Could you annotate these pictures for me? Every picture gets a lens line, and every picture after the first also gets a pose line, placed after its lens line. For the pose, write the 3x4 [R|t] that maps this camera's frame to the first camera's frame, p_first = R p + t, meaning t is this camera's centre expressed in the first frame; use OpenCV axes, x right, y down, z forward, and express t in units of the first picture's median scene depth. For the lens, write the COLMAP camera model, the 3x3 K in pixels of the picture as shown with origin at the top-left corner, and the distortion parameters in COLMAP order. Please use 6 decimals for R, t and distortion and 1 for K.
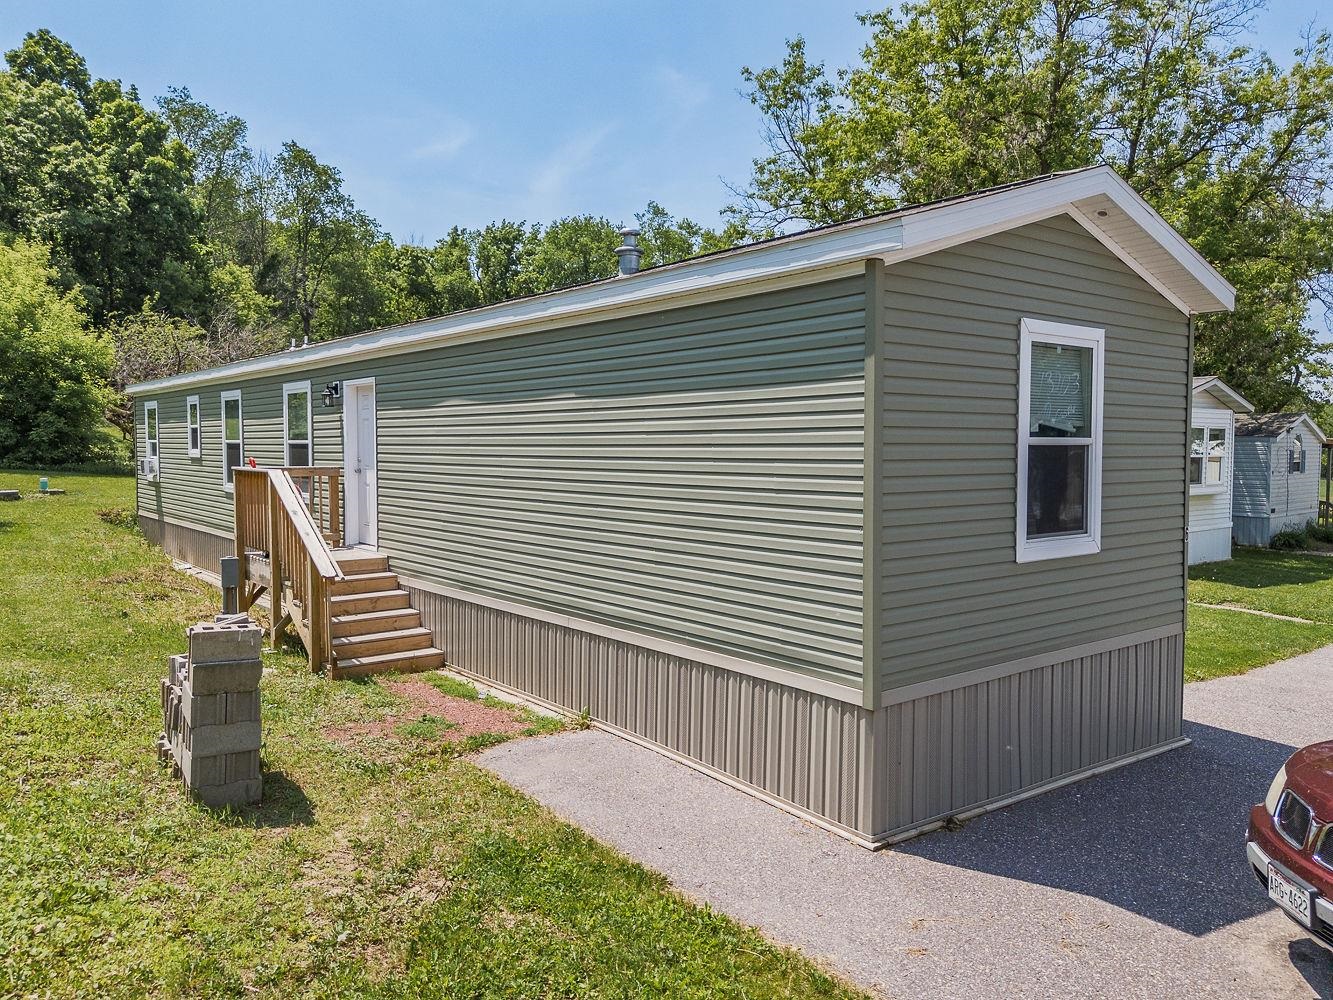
lens RADIAL K [[1002.5, 0, 666.8], [0, 1002.5, 497.6], [0, 0, 1]] dist [0.029646, -0.009556]
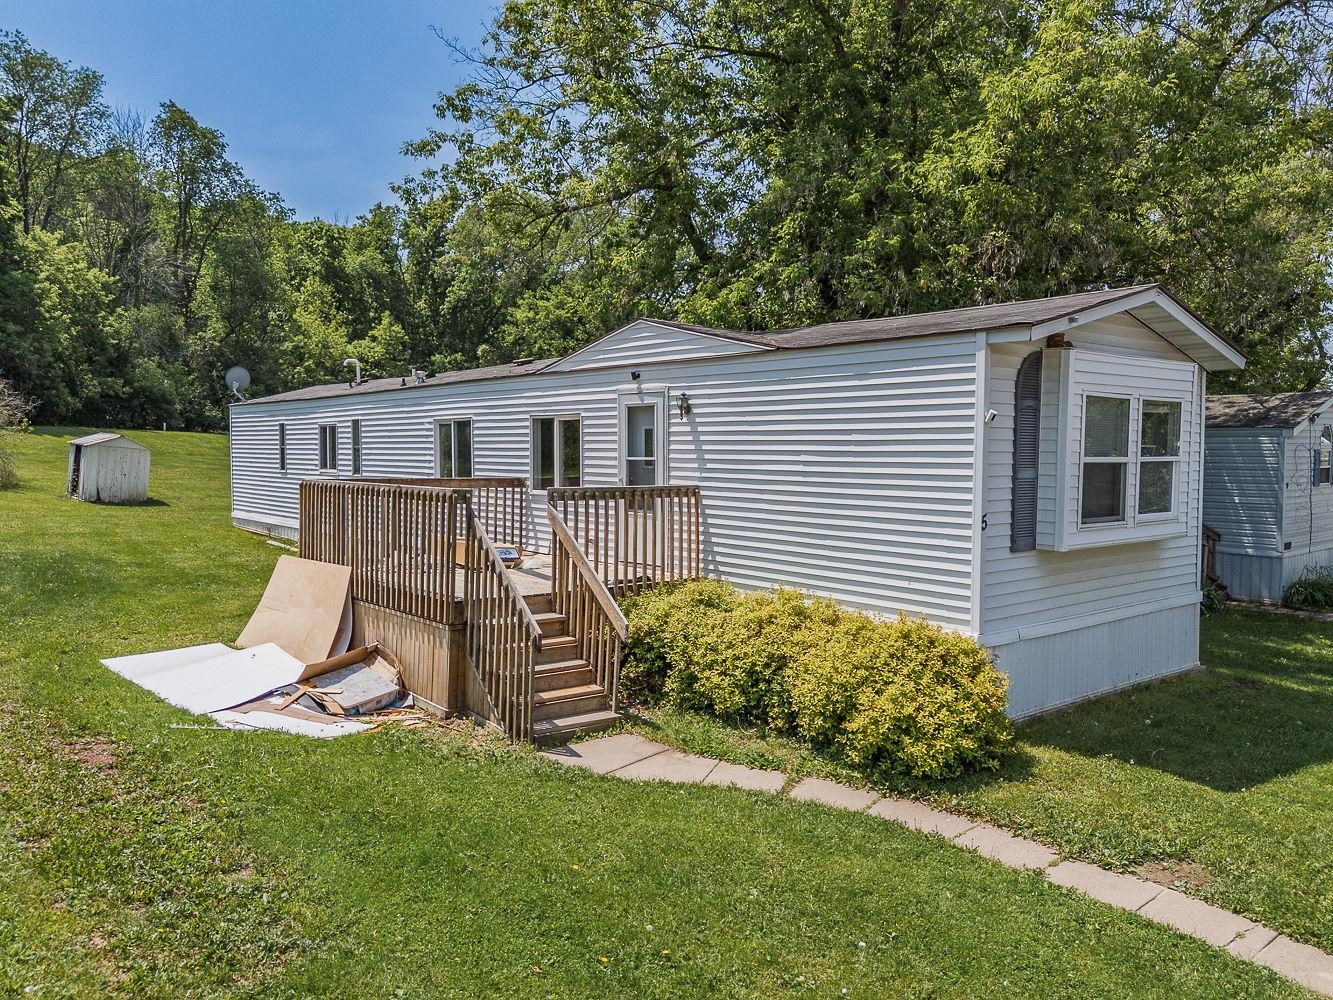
lens RADIAL K [[1002.5, 0, 666.3], [0, 1002.5, 495.9], [0, 0, 1]] dist [0.029646, -0.009556]
pose [[0.999905, 0.000048, -0.013794, 0.203452], [-0.000093, 0.999995, -0.003269, -0.014651], [0.013794, 0.003270, 0.999900, 0.335460]]
